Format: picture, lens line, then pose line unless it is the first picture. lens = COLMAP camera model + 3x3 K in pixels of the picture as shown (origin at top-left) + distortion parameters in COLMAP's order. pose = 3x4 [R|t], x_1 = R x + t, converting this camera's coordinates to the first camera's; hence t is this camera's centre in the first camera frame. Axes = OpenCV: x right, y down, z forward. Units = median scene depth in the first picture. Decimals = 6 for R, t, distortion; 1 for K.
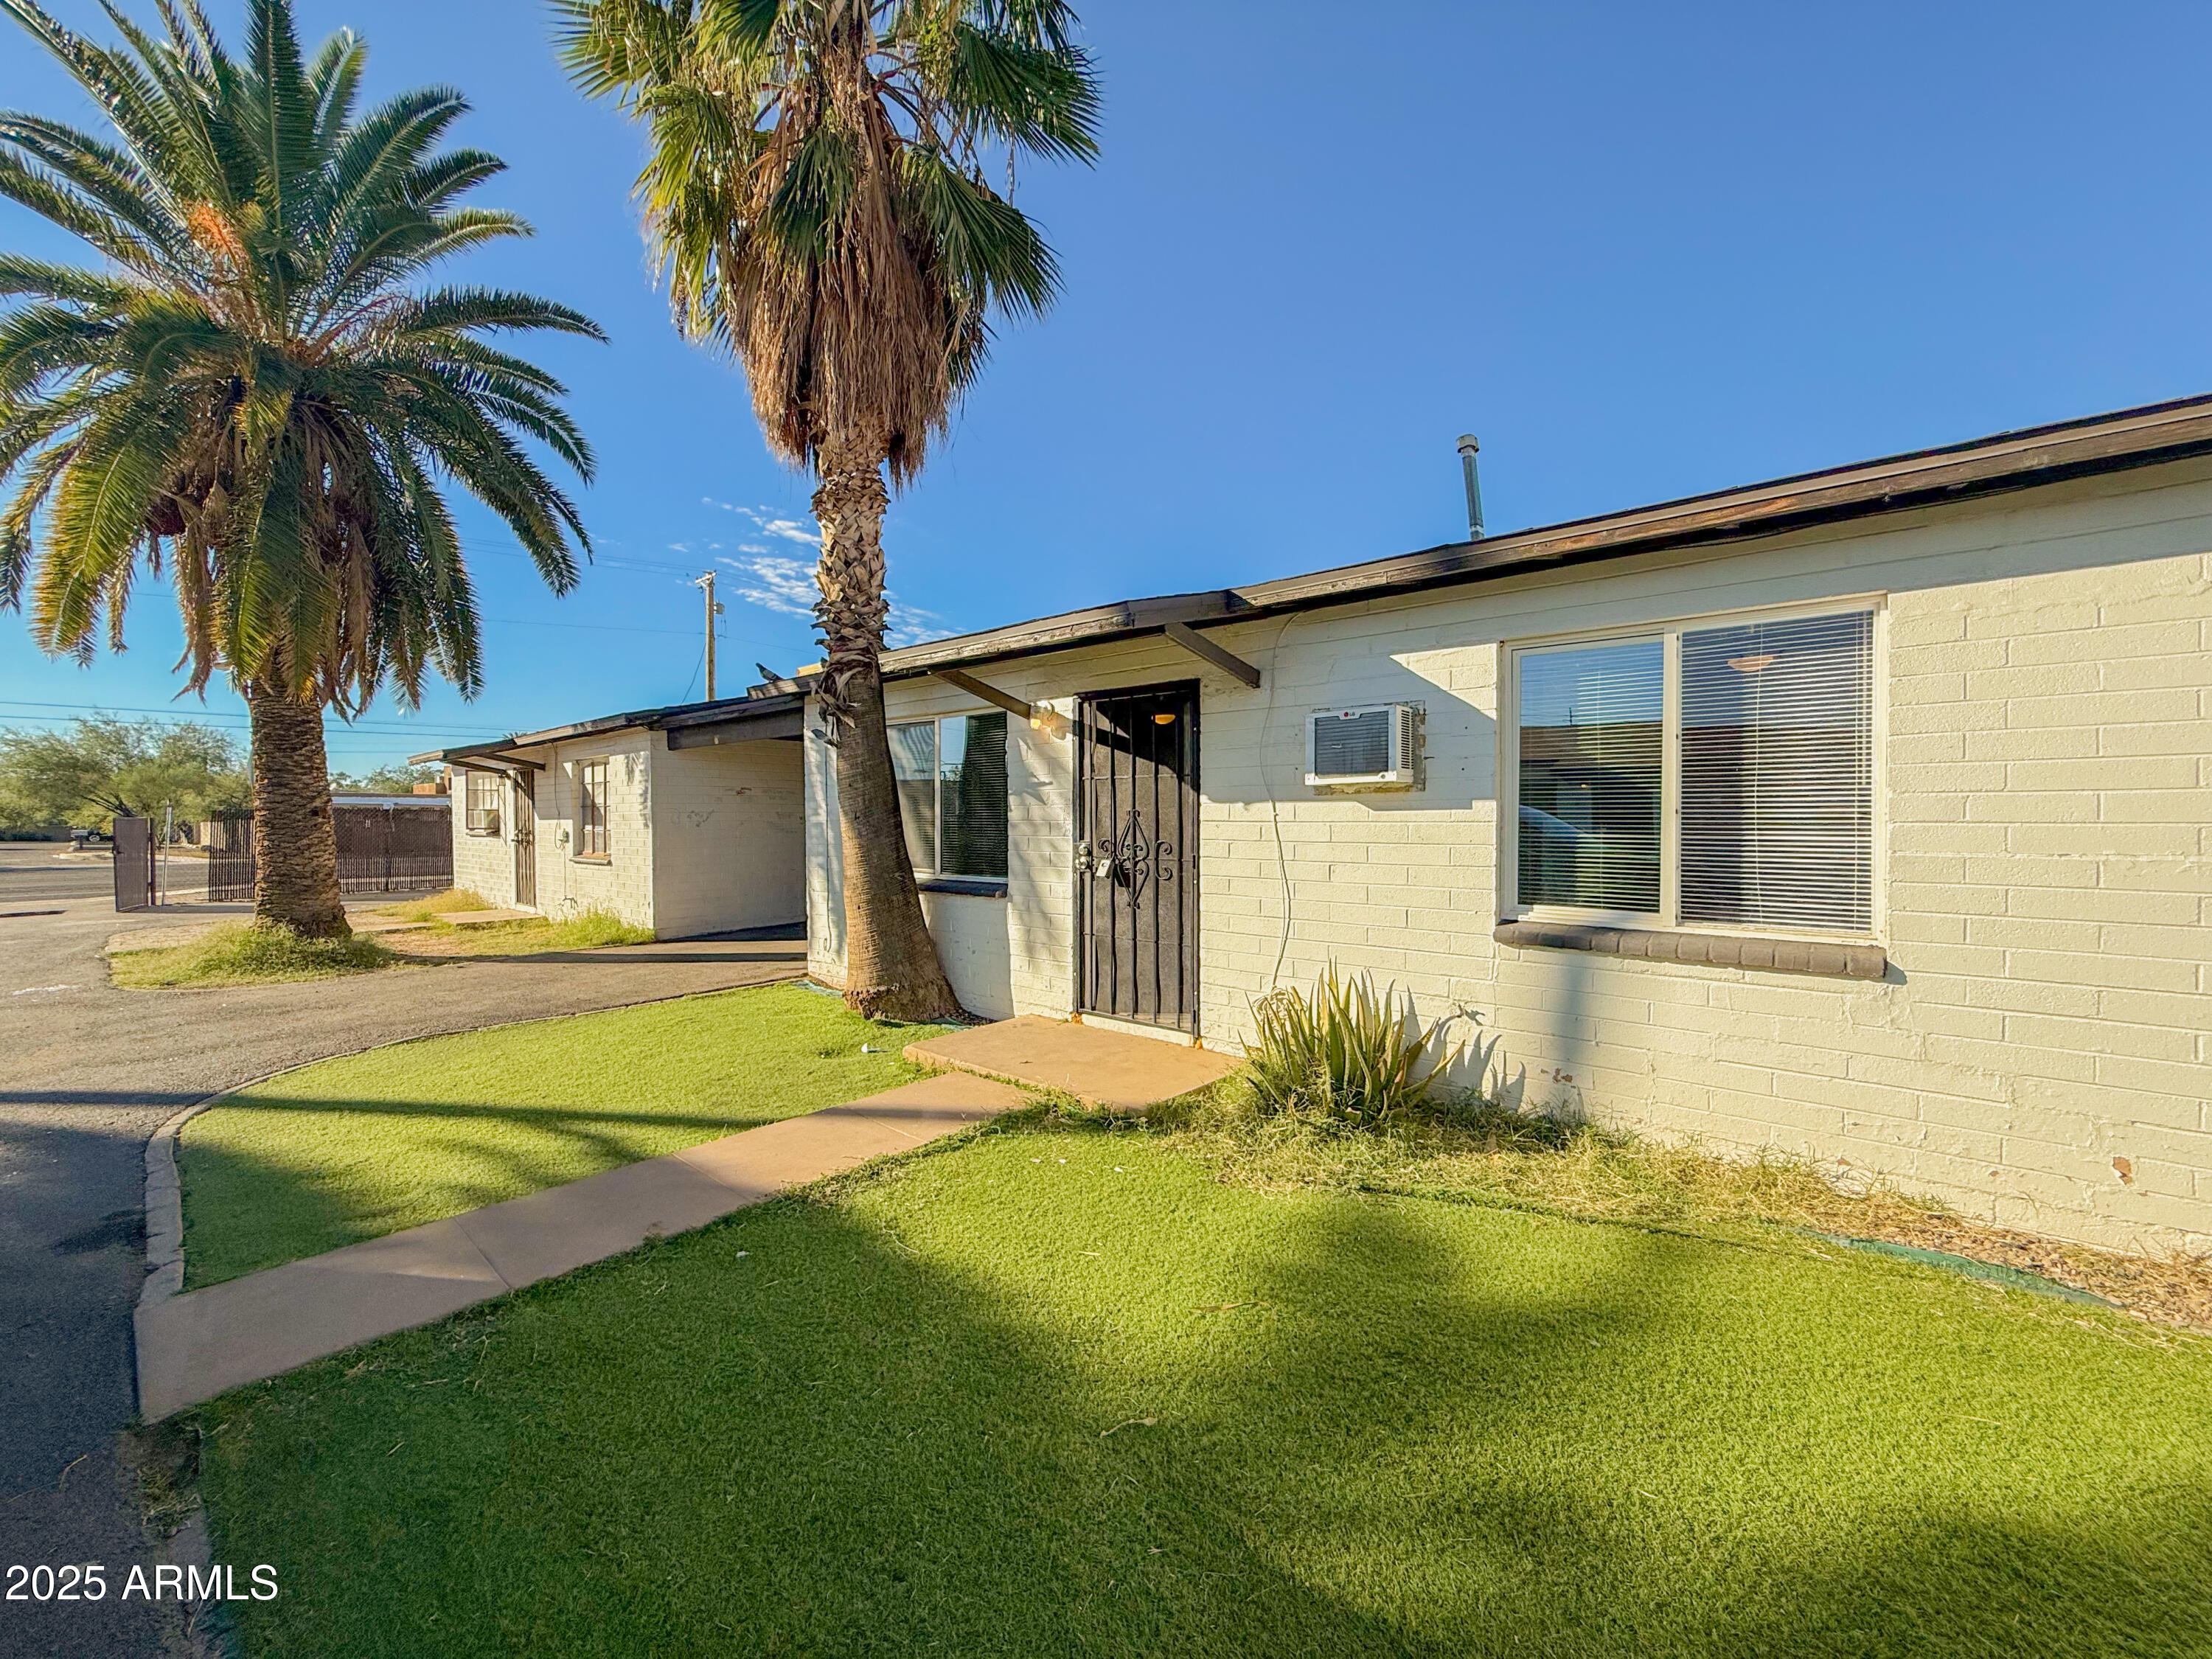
lens RADIAL K [[872.4, 0, 1106.0], [0, 872.4, 829.5], [0, 0, 1]] dist [-0.001839, 0.000031]
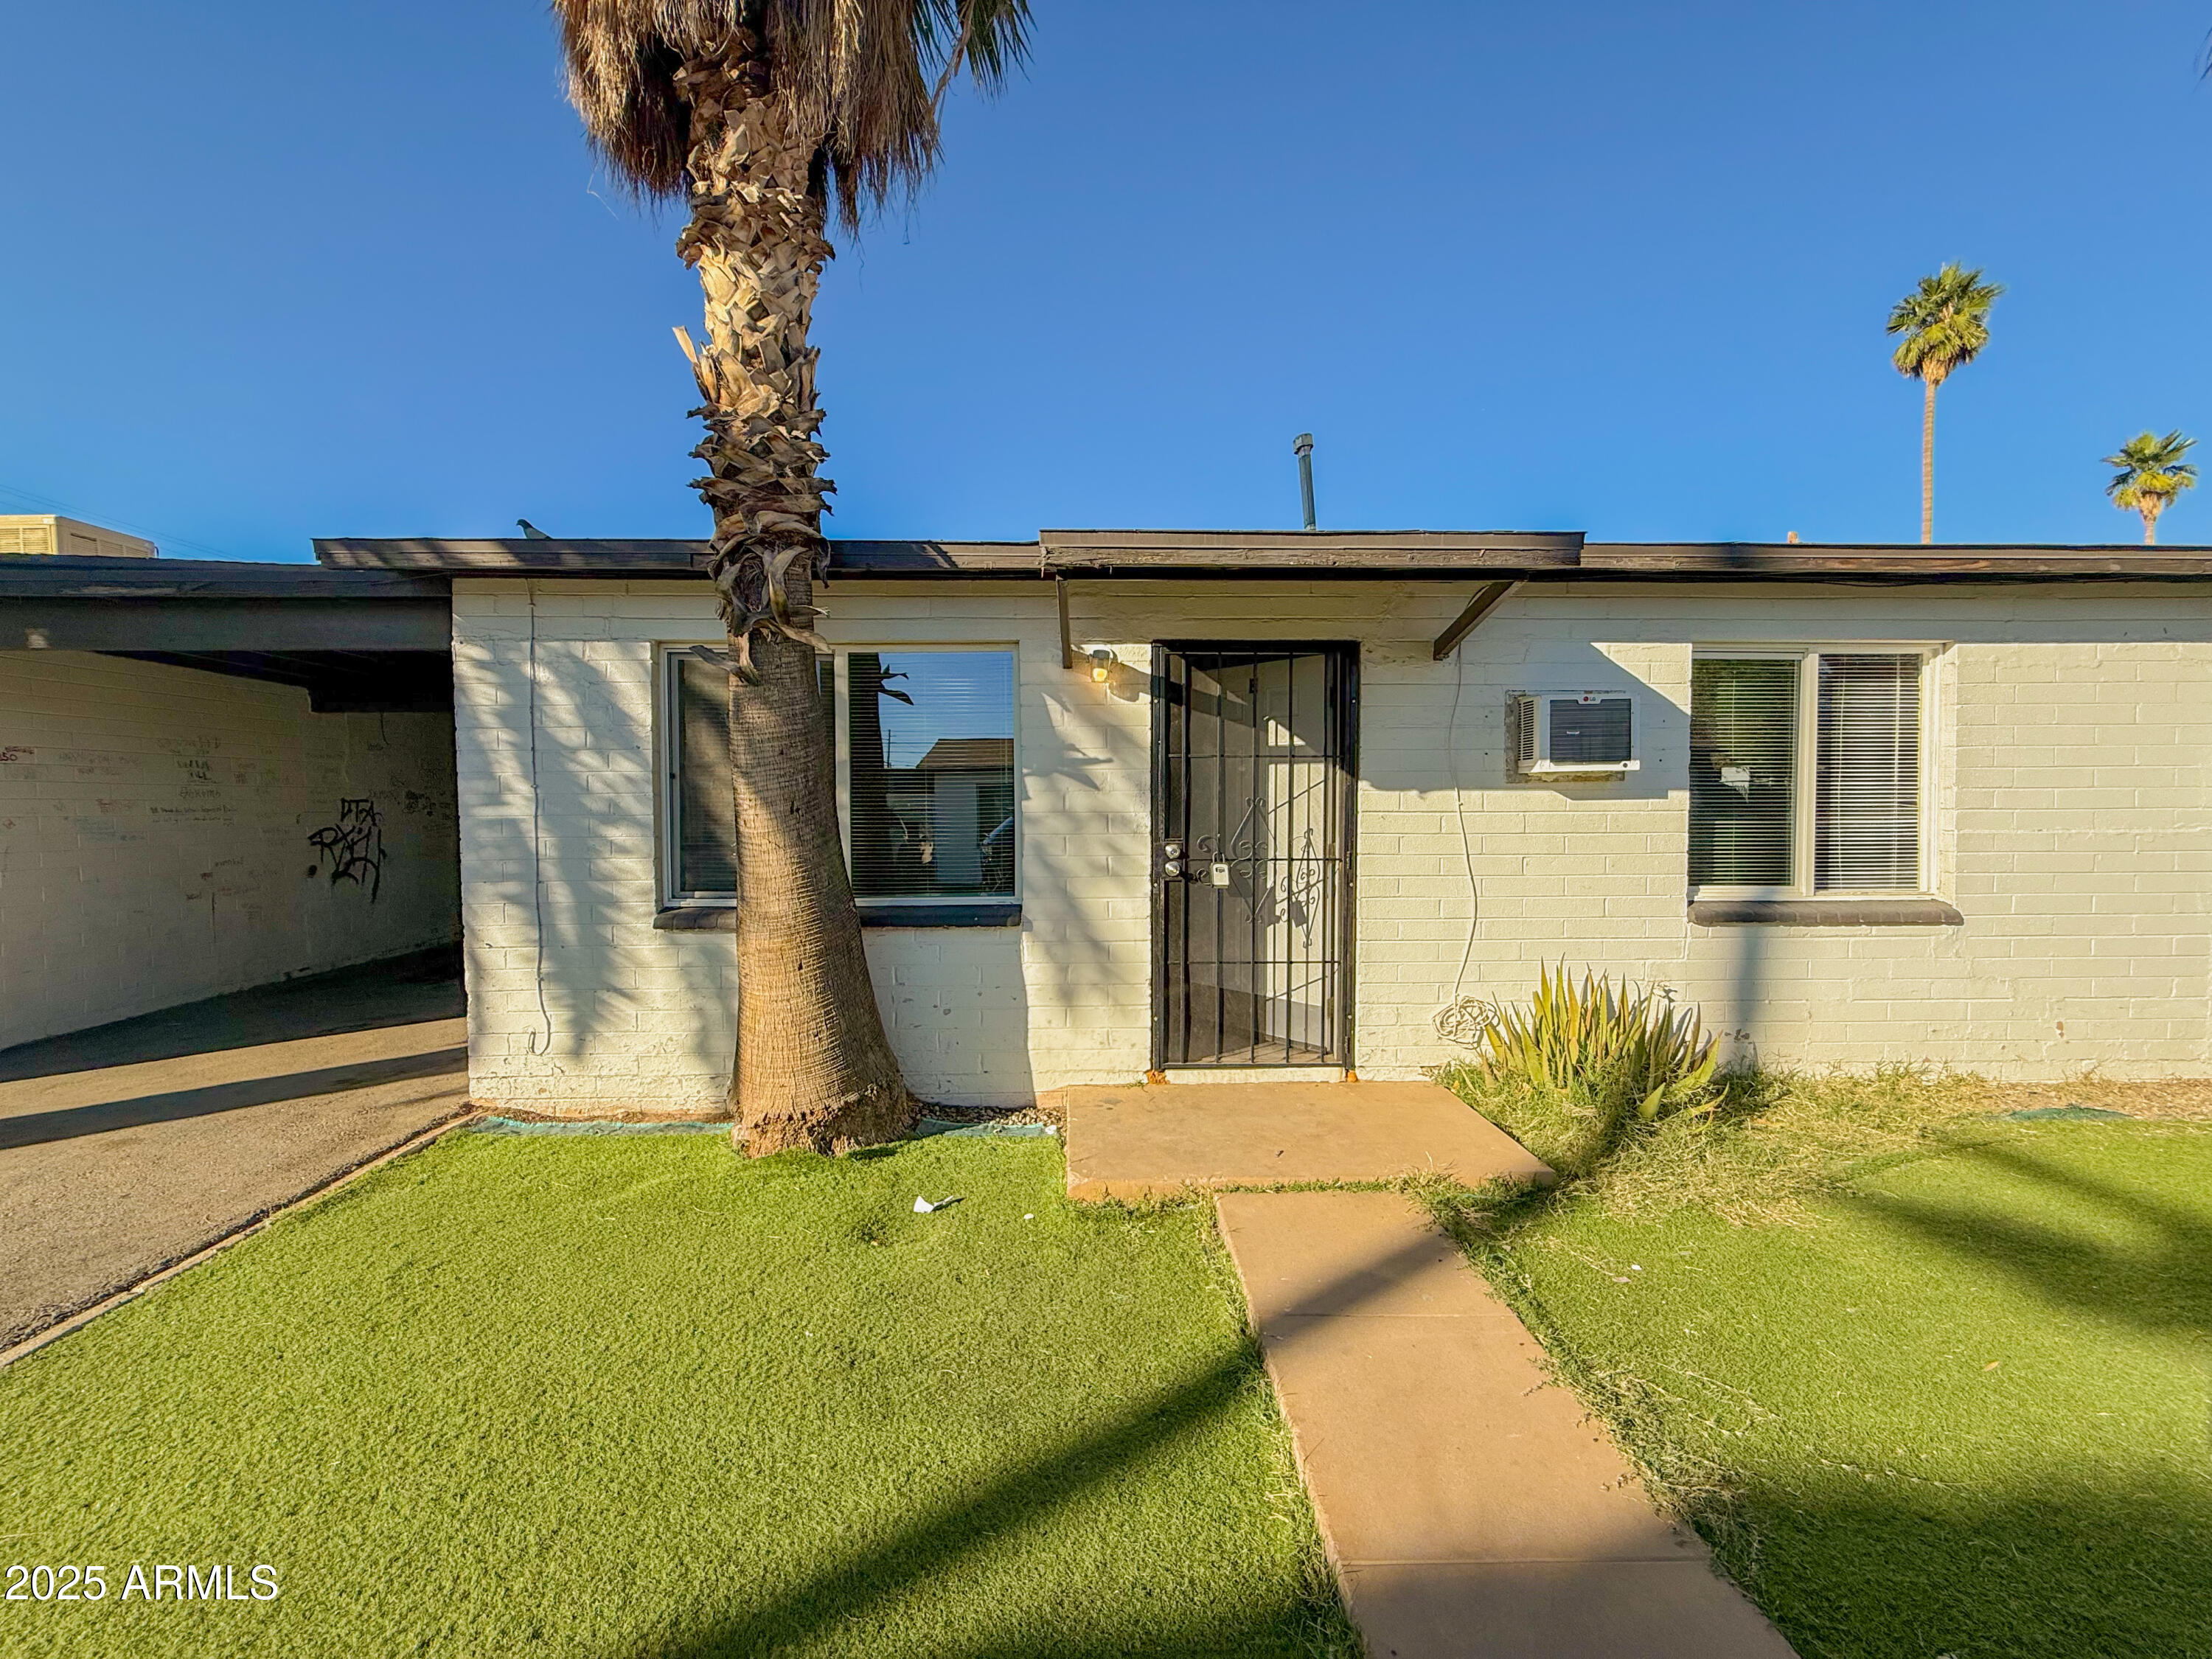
lens RADIAL K [[872.4, 0, 1106.0], [0, 872.4, 829.5], [0, 0, 1]] dist [-0.001839, 0.000031]
pose [[0.741662, -0.021461, 0.670430, -0.569570], [0.012125, 0.999754, 0.018589, -0.009965], [-0.670664, -0.005658, 0.741740, 0.485682]]
